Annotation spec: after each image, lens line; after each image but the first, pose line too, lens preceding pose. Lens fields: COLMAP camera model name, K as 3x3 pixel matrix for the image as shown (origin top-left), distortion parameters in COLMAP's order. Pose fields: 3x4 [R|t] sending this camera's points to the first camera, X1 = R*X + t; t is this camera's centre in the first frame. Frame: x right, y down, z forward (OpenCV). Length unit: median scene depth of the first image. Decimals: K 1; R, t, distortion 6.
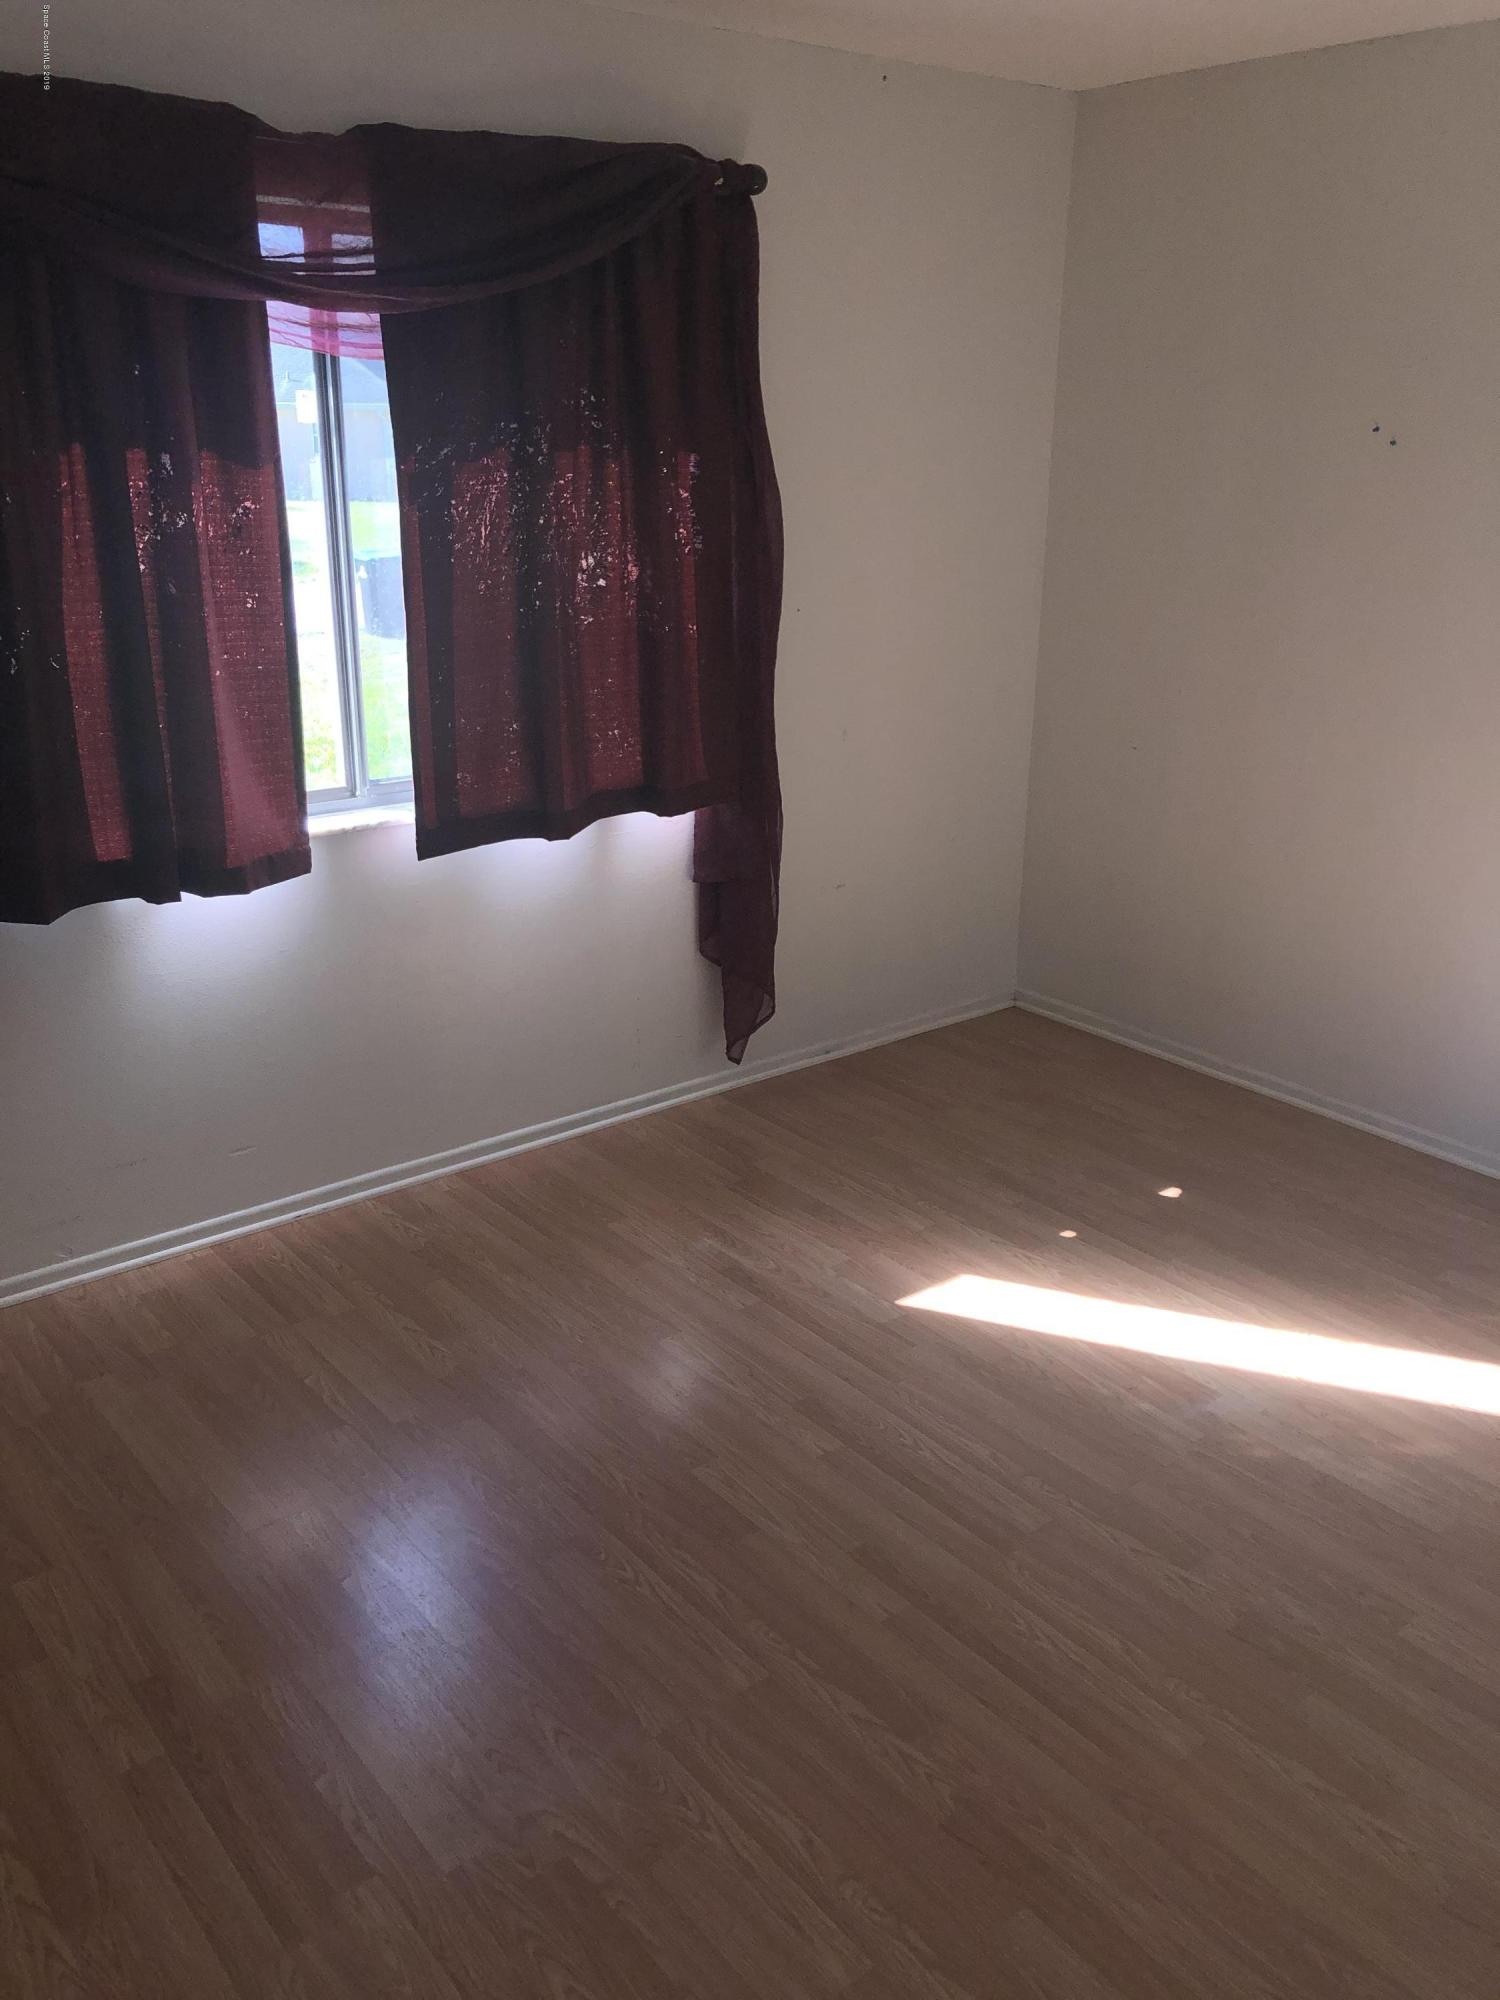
lens RADIAL K [[1619.7, 0, 750.4], [0, 1619.7, 1003.0], [0, 0, 1]] dist [0.010419, -0.000972]
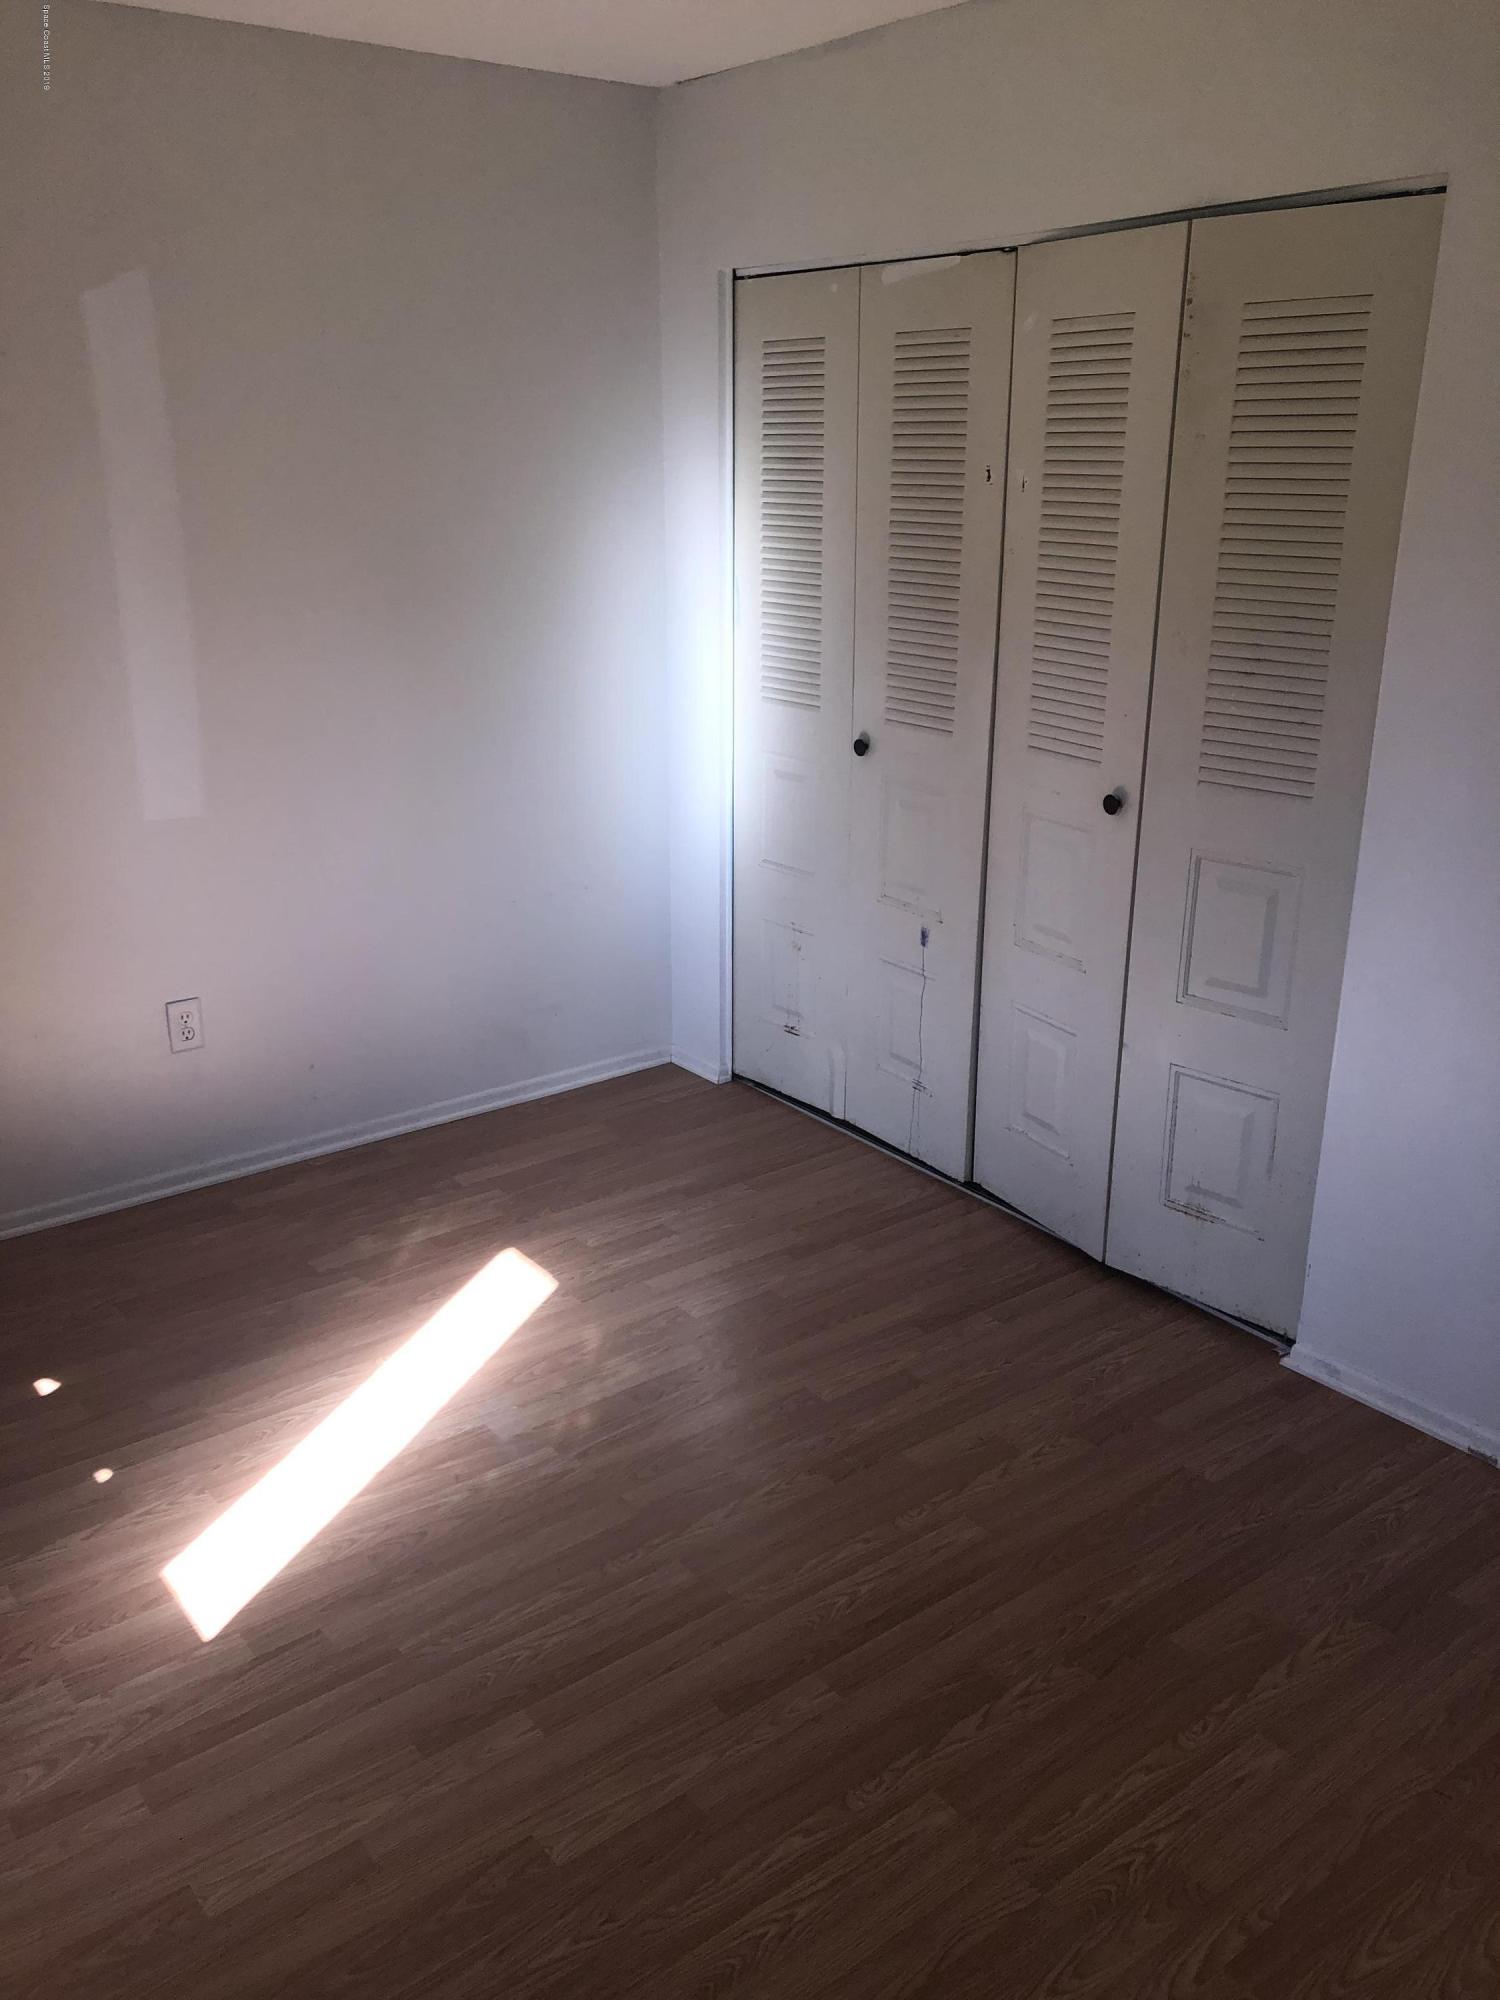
lens RADIAL K [[1619.7, 0, 748.6], [0, 1619.7, 996.3], [0, 0, 1]] dist [0.010419, -0.000972]
pose [[0.019073, -0.327152, 0.944779, -0.555329], [0.333584, 0.892887, 0.302449, -0.235994], [-0.942528, 0.309394, 0.126163, 0.654637]]
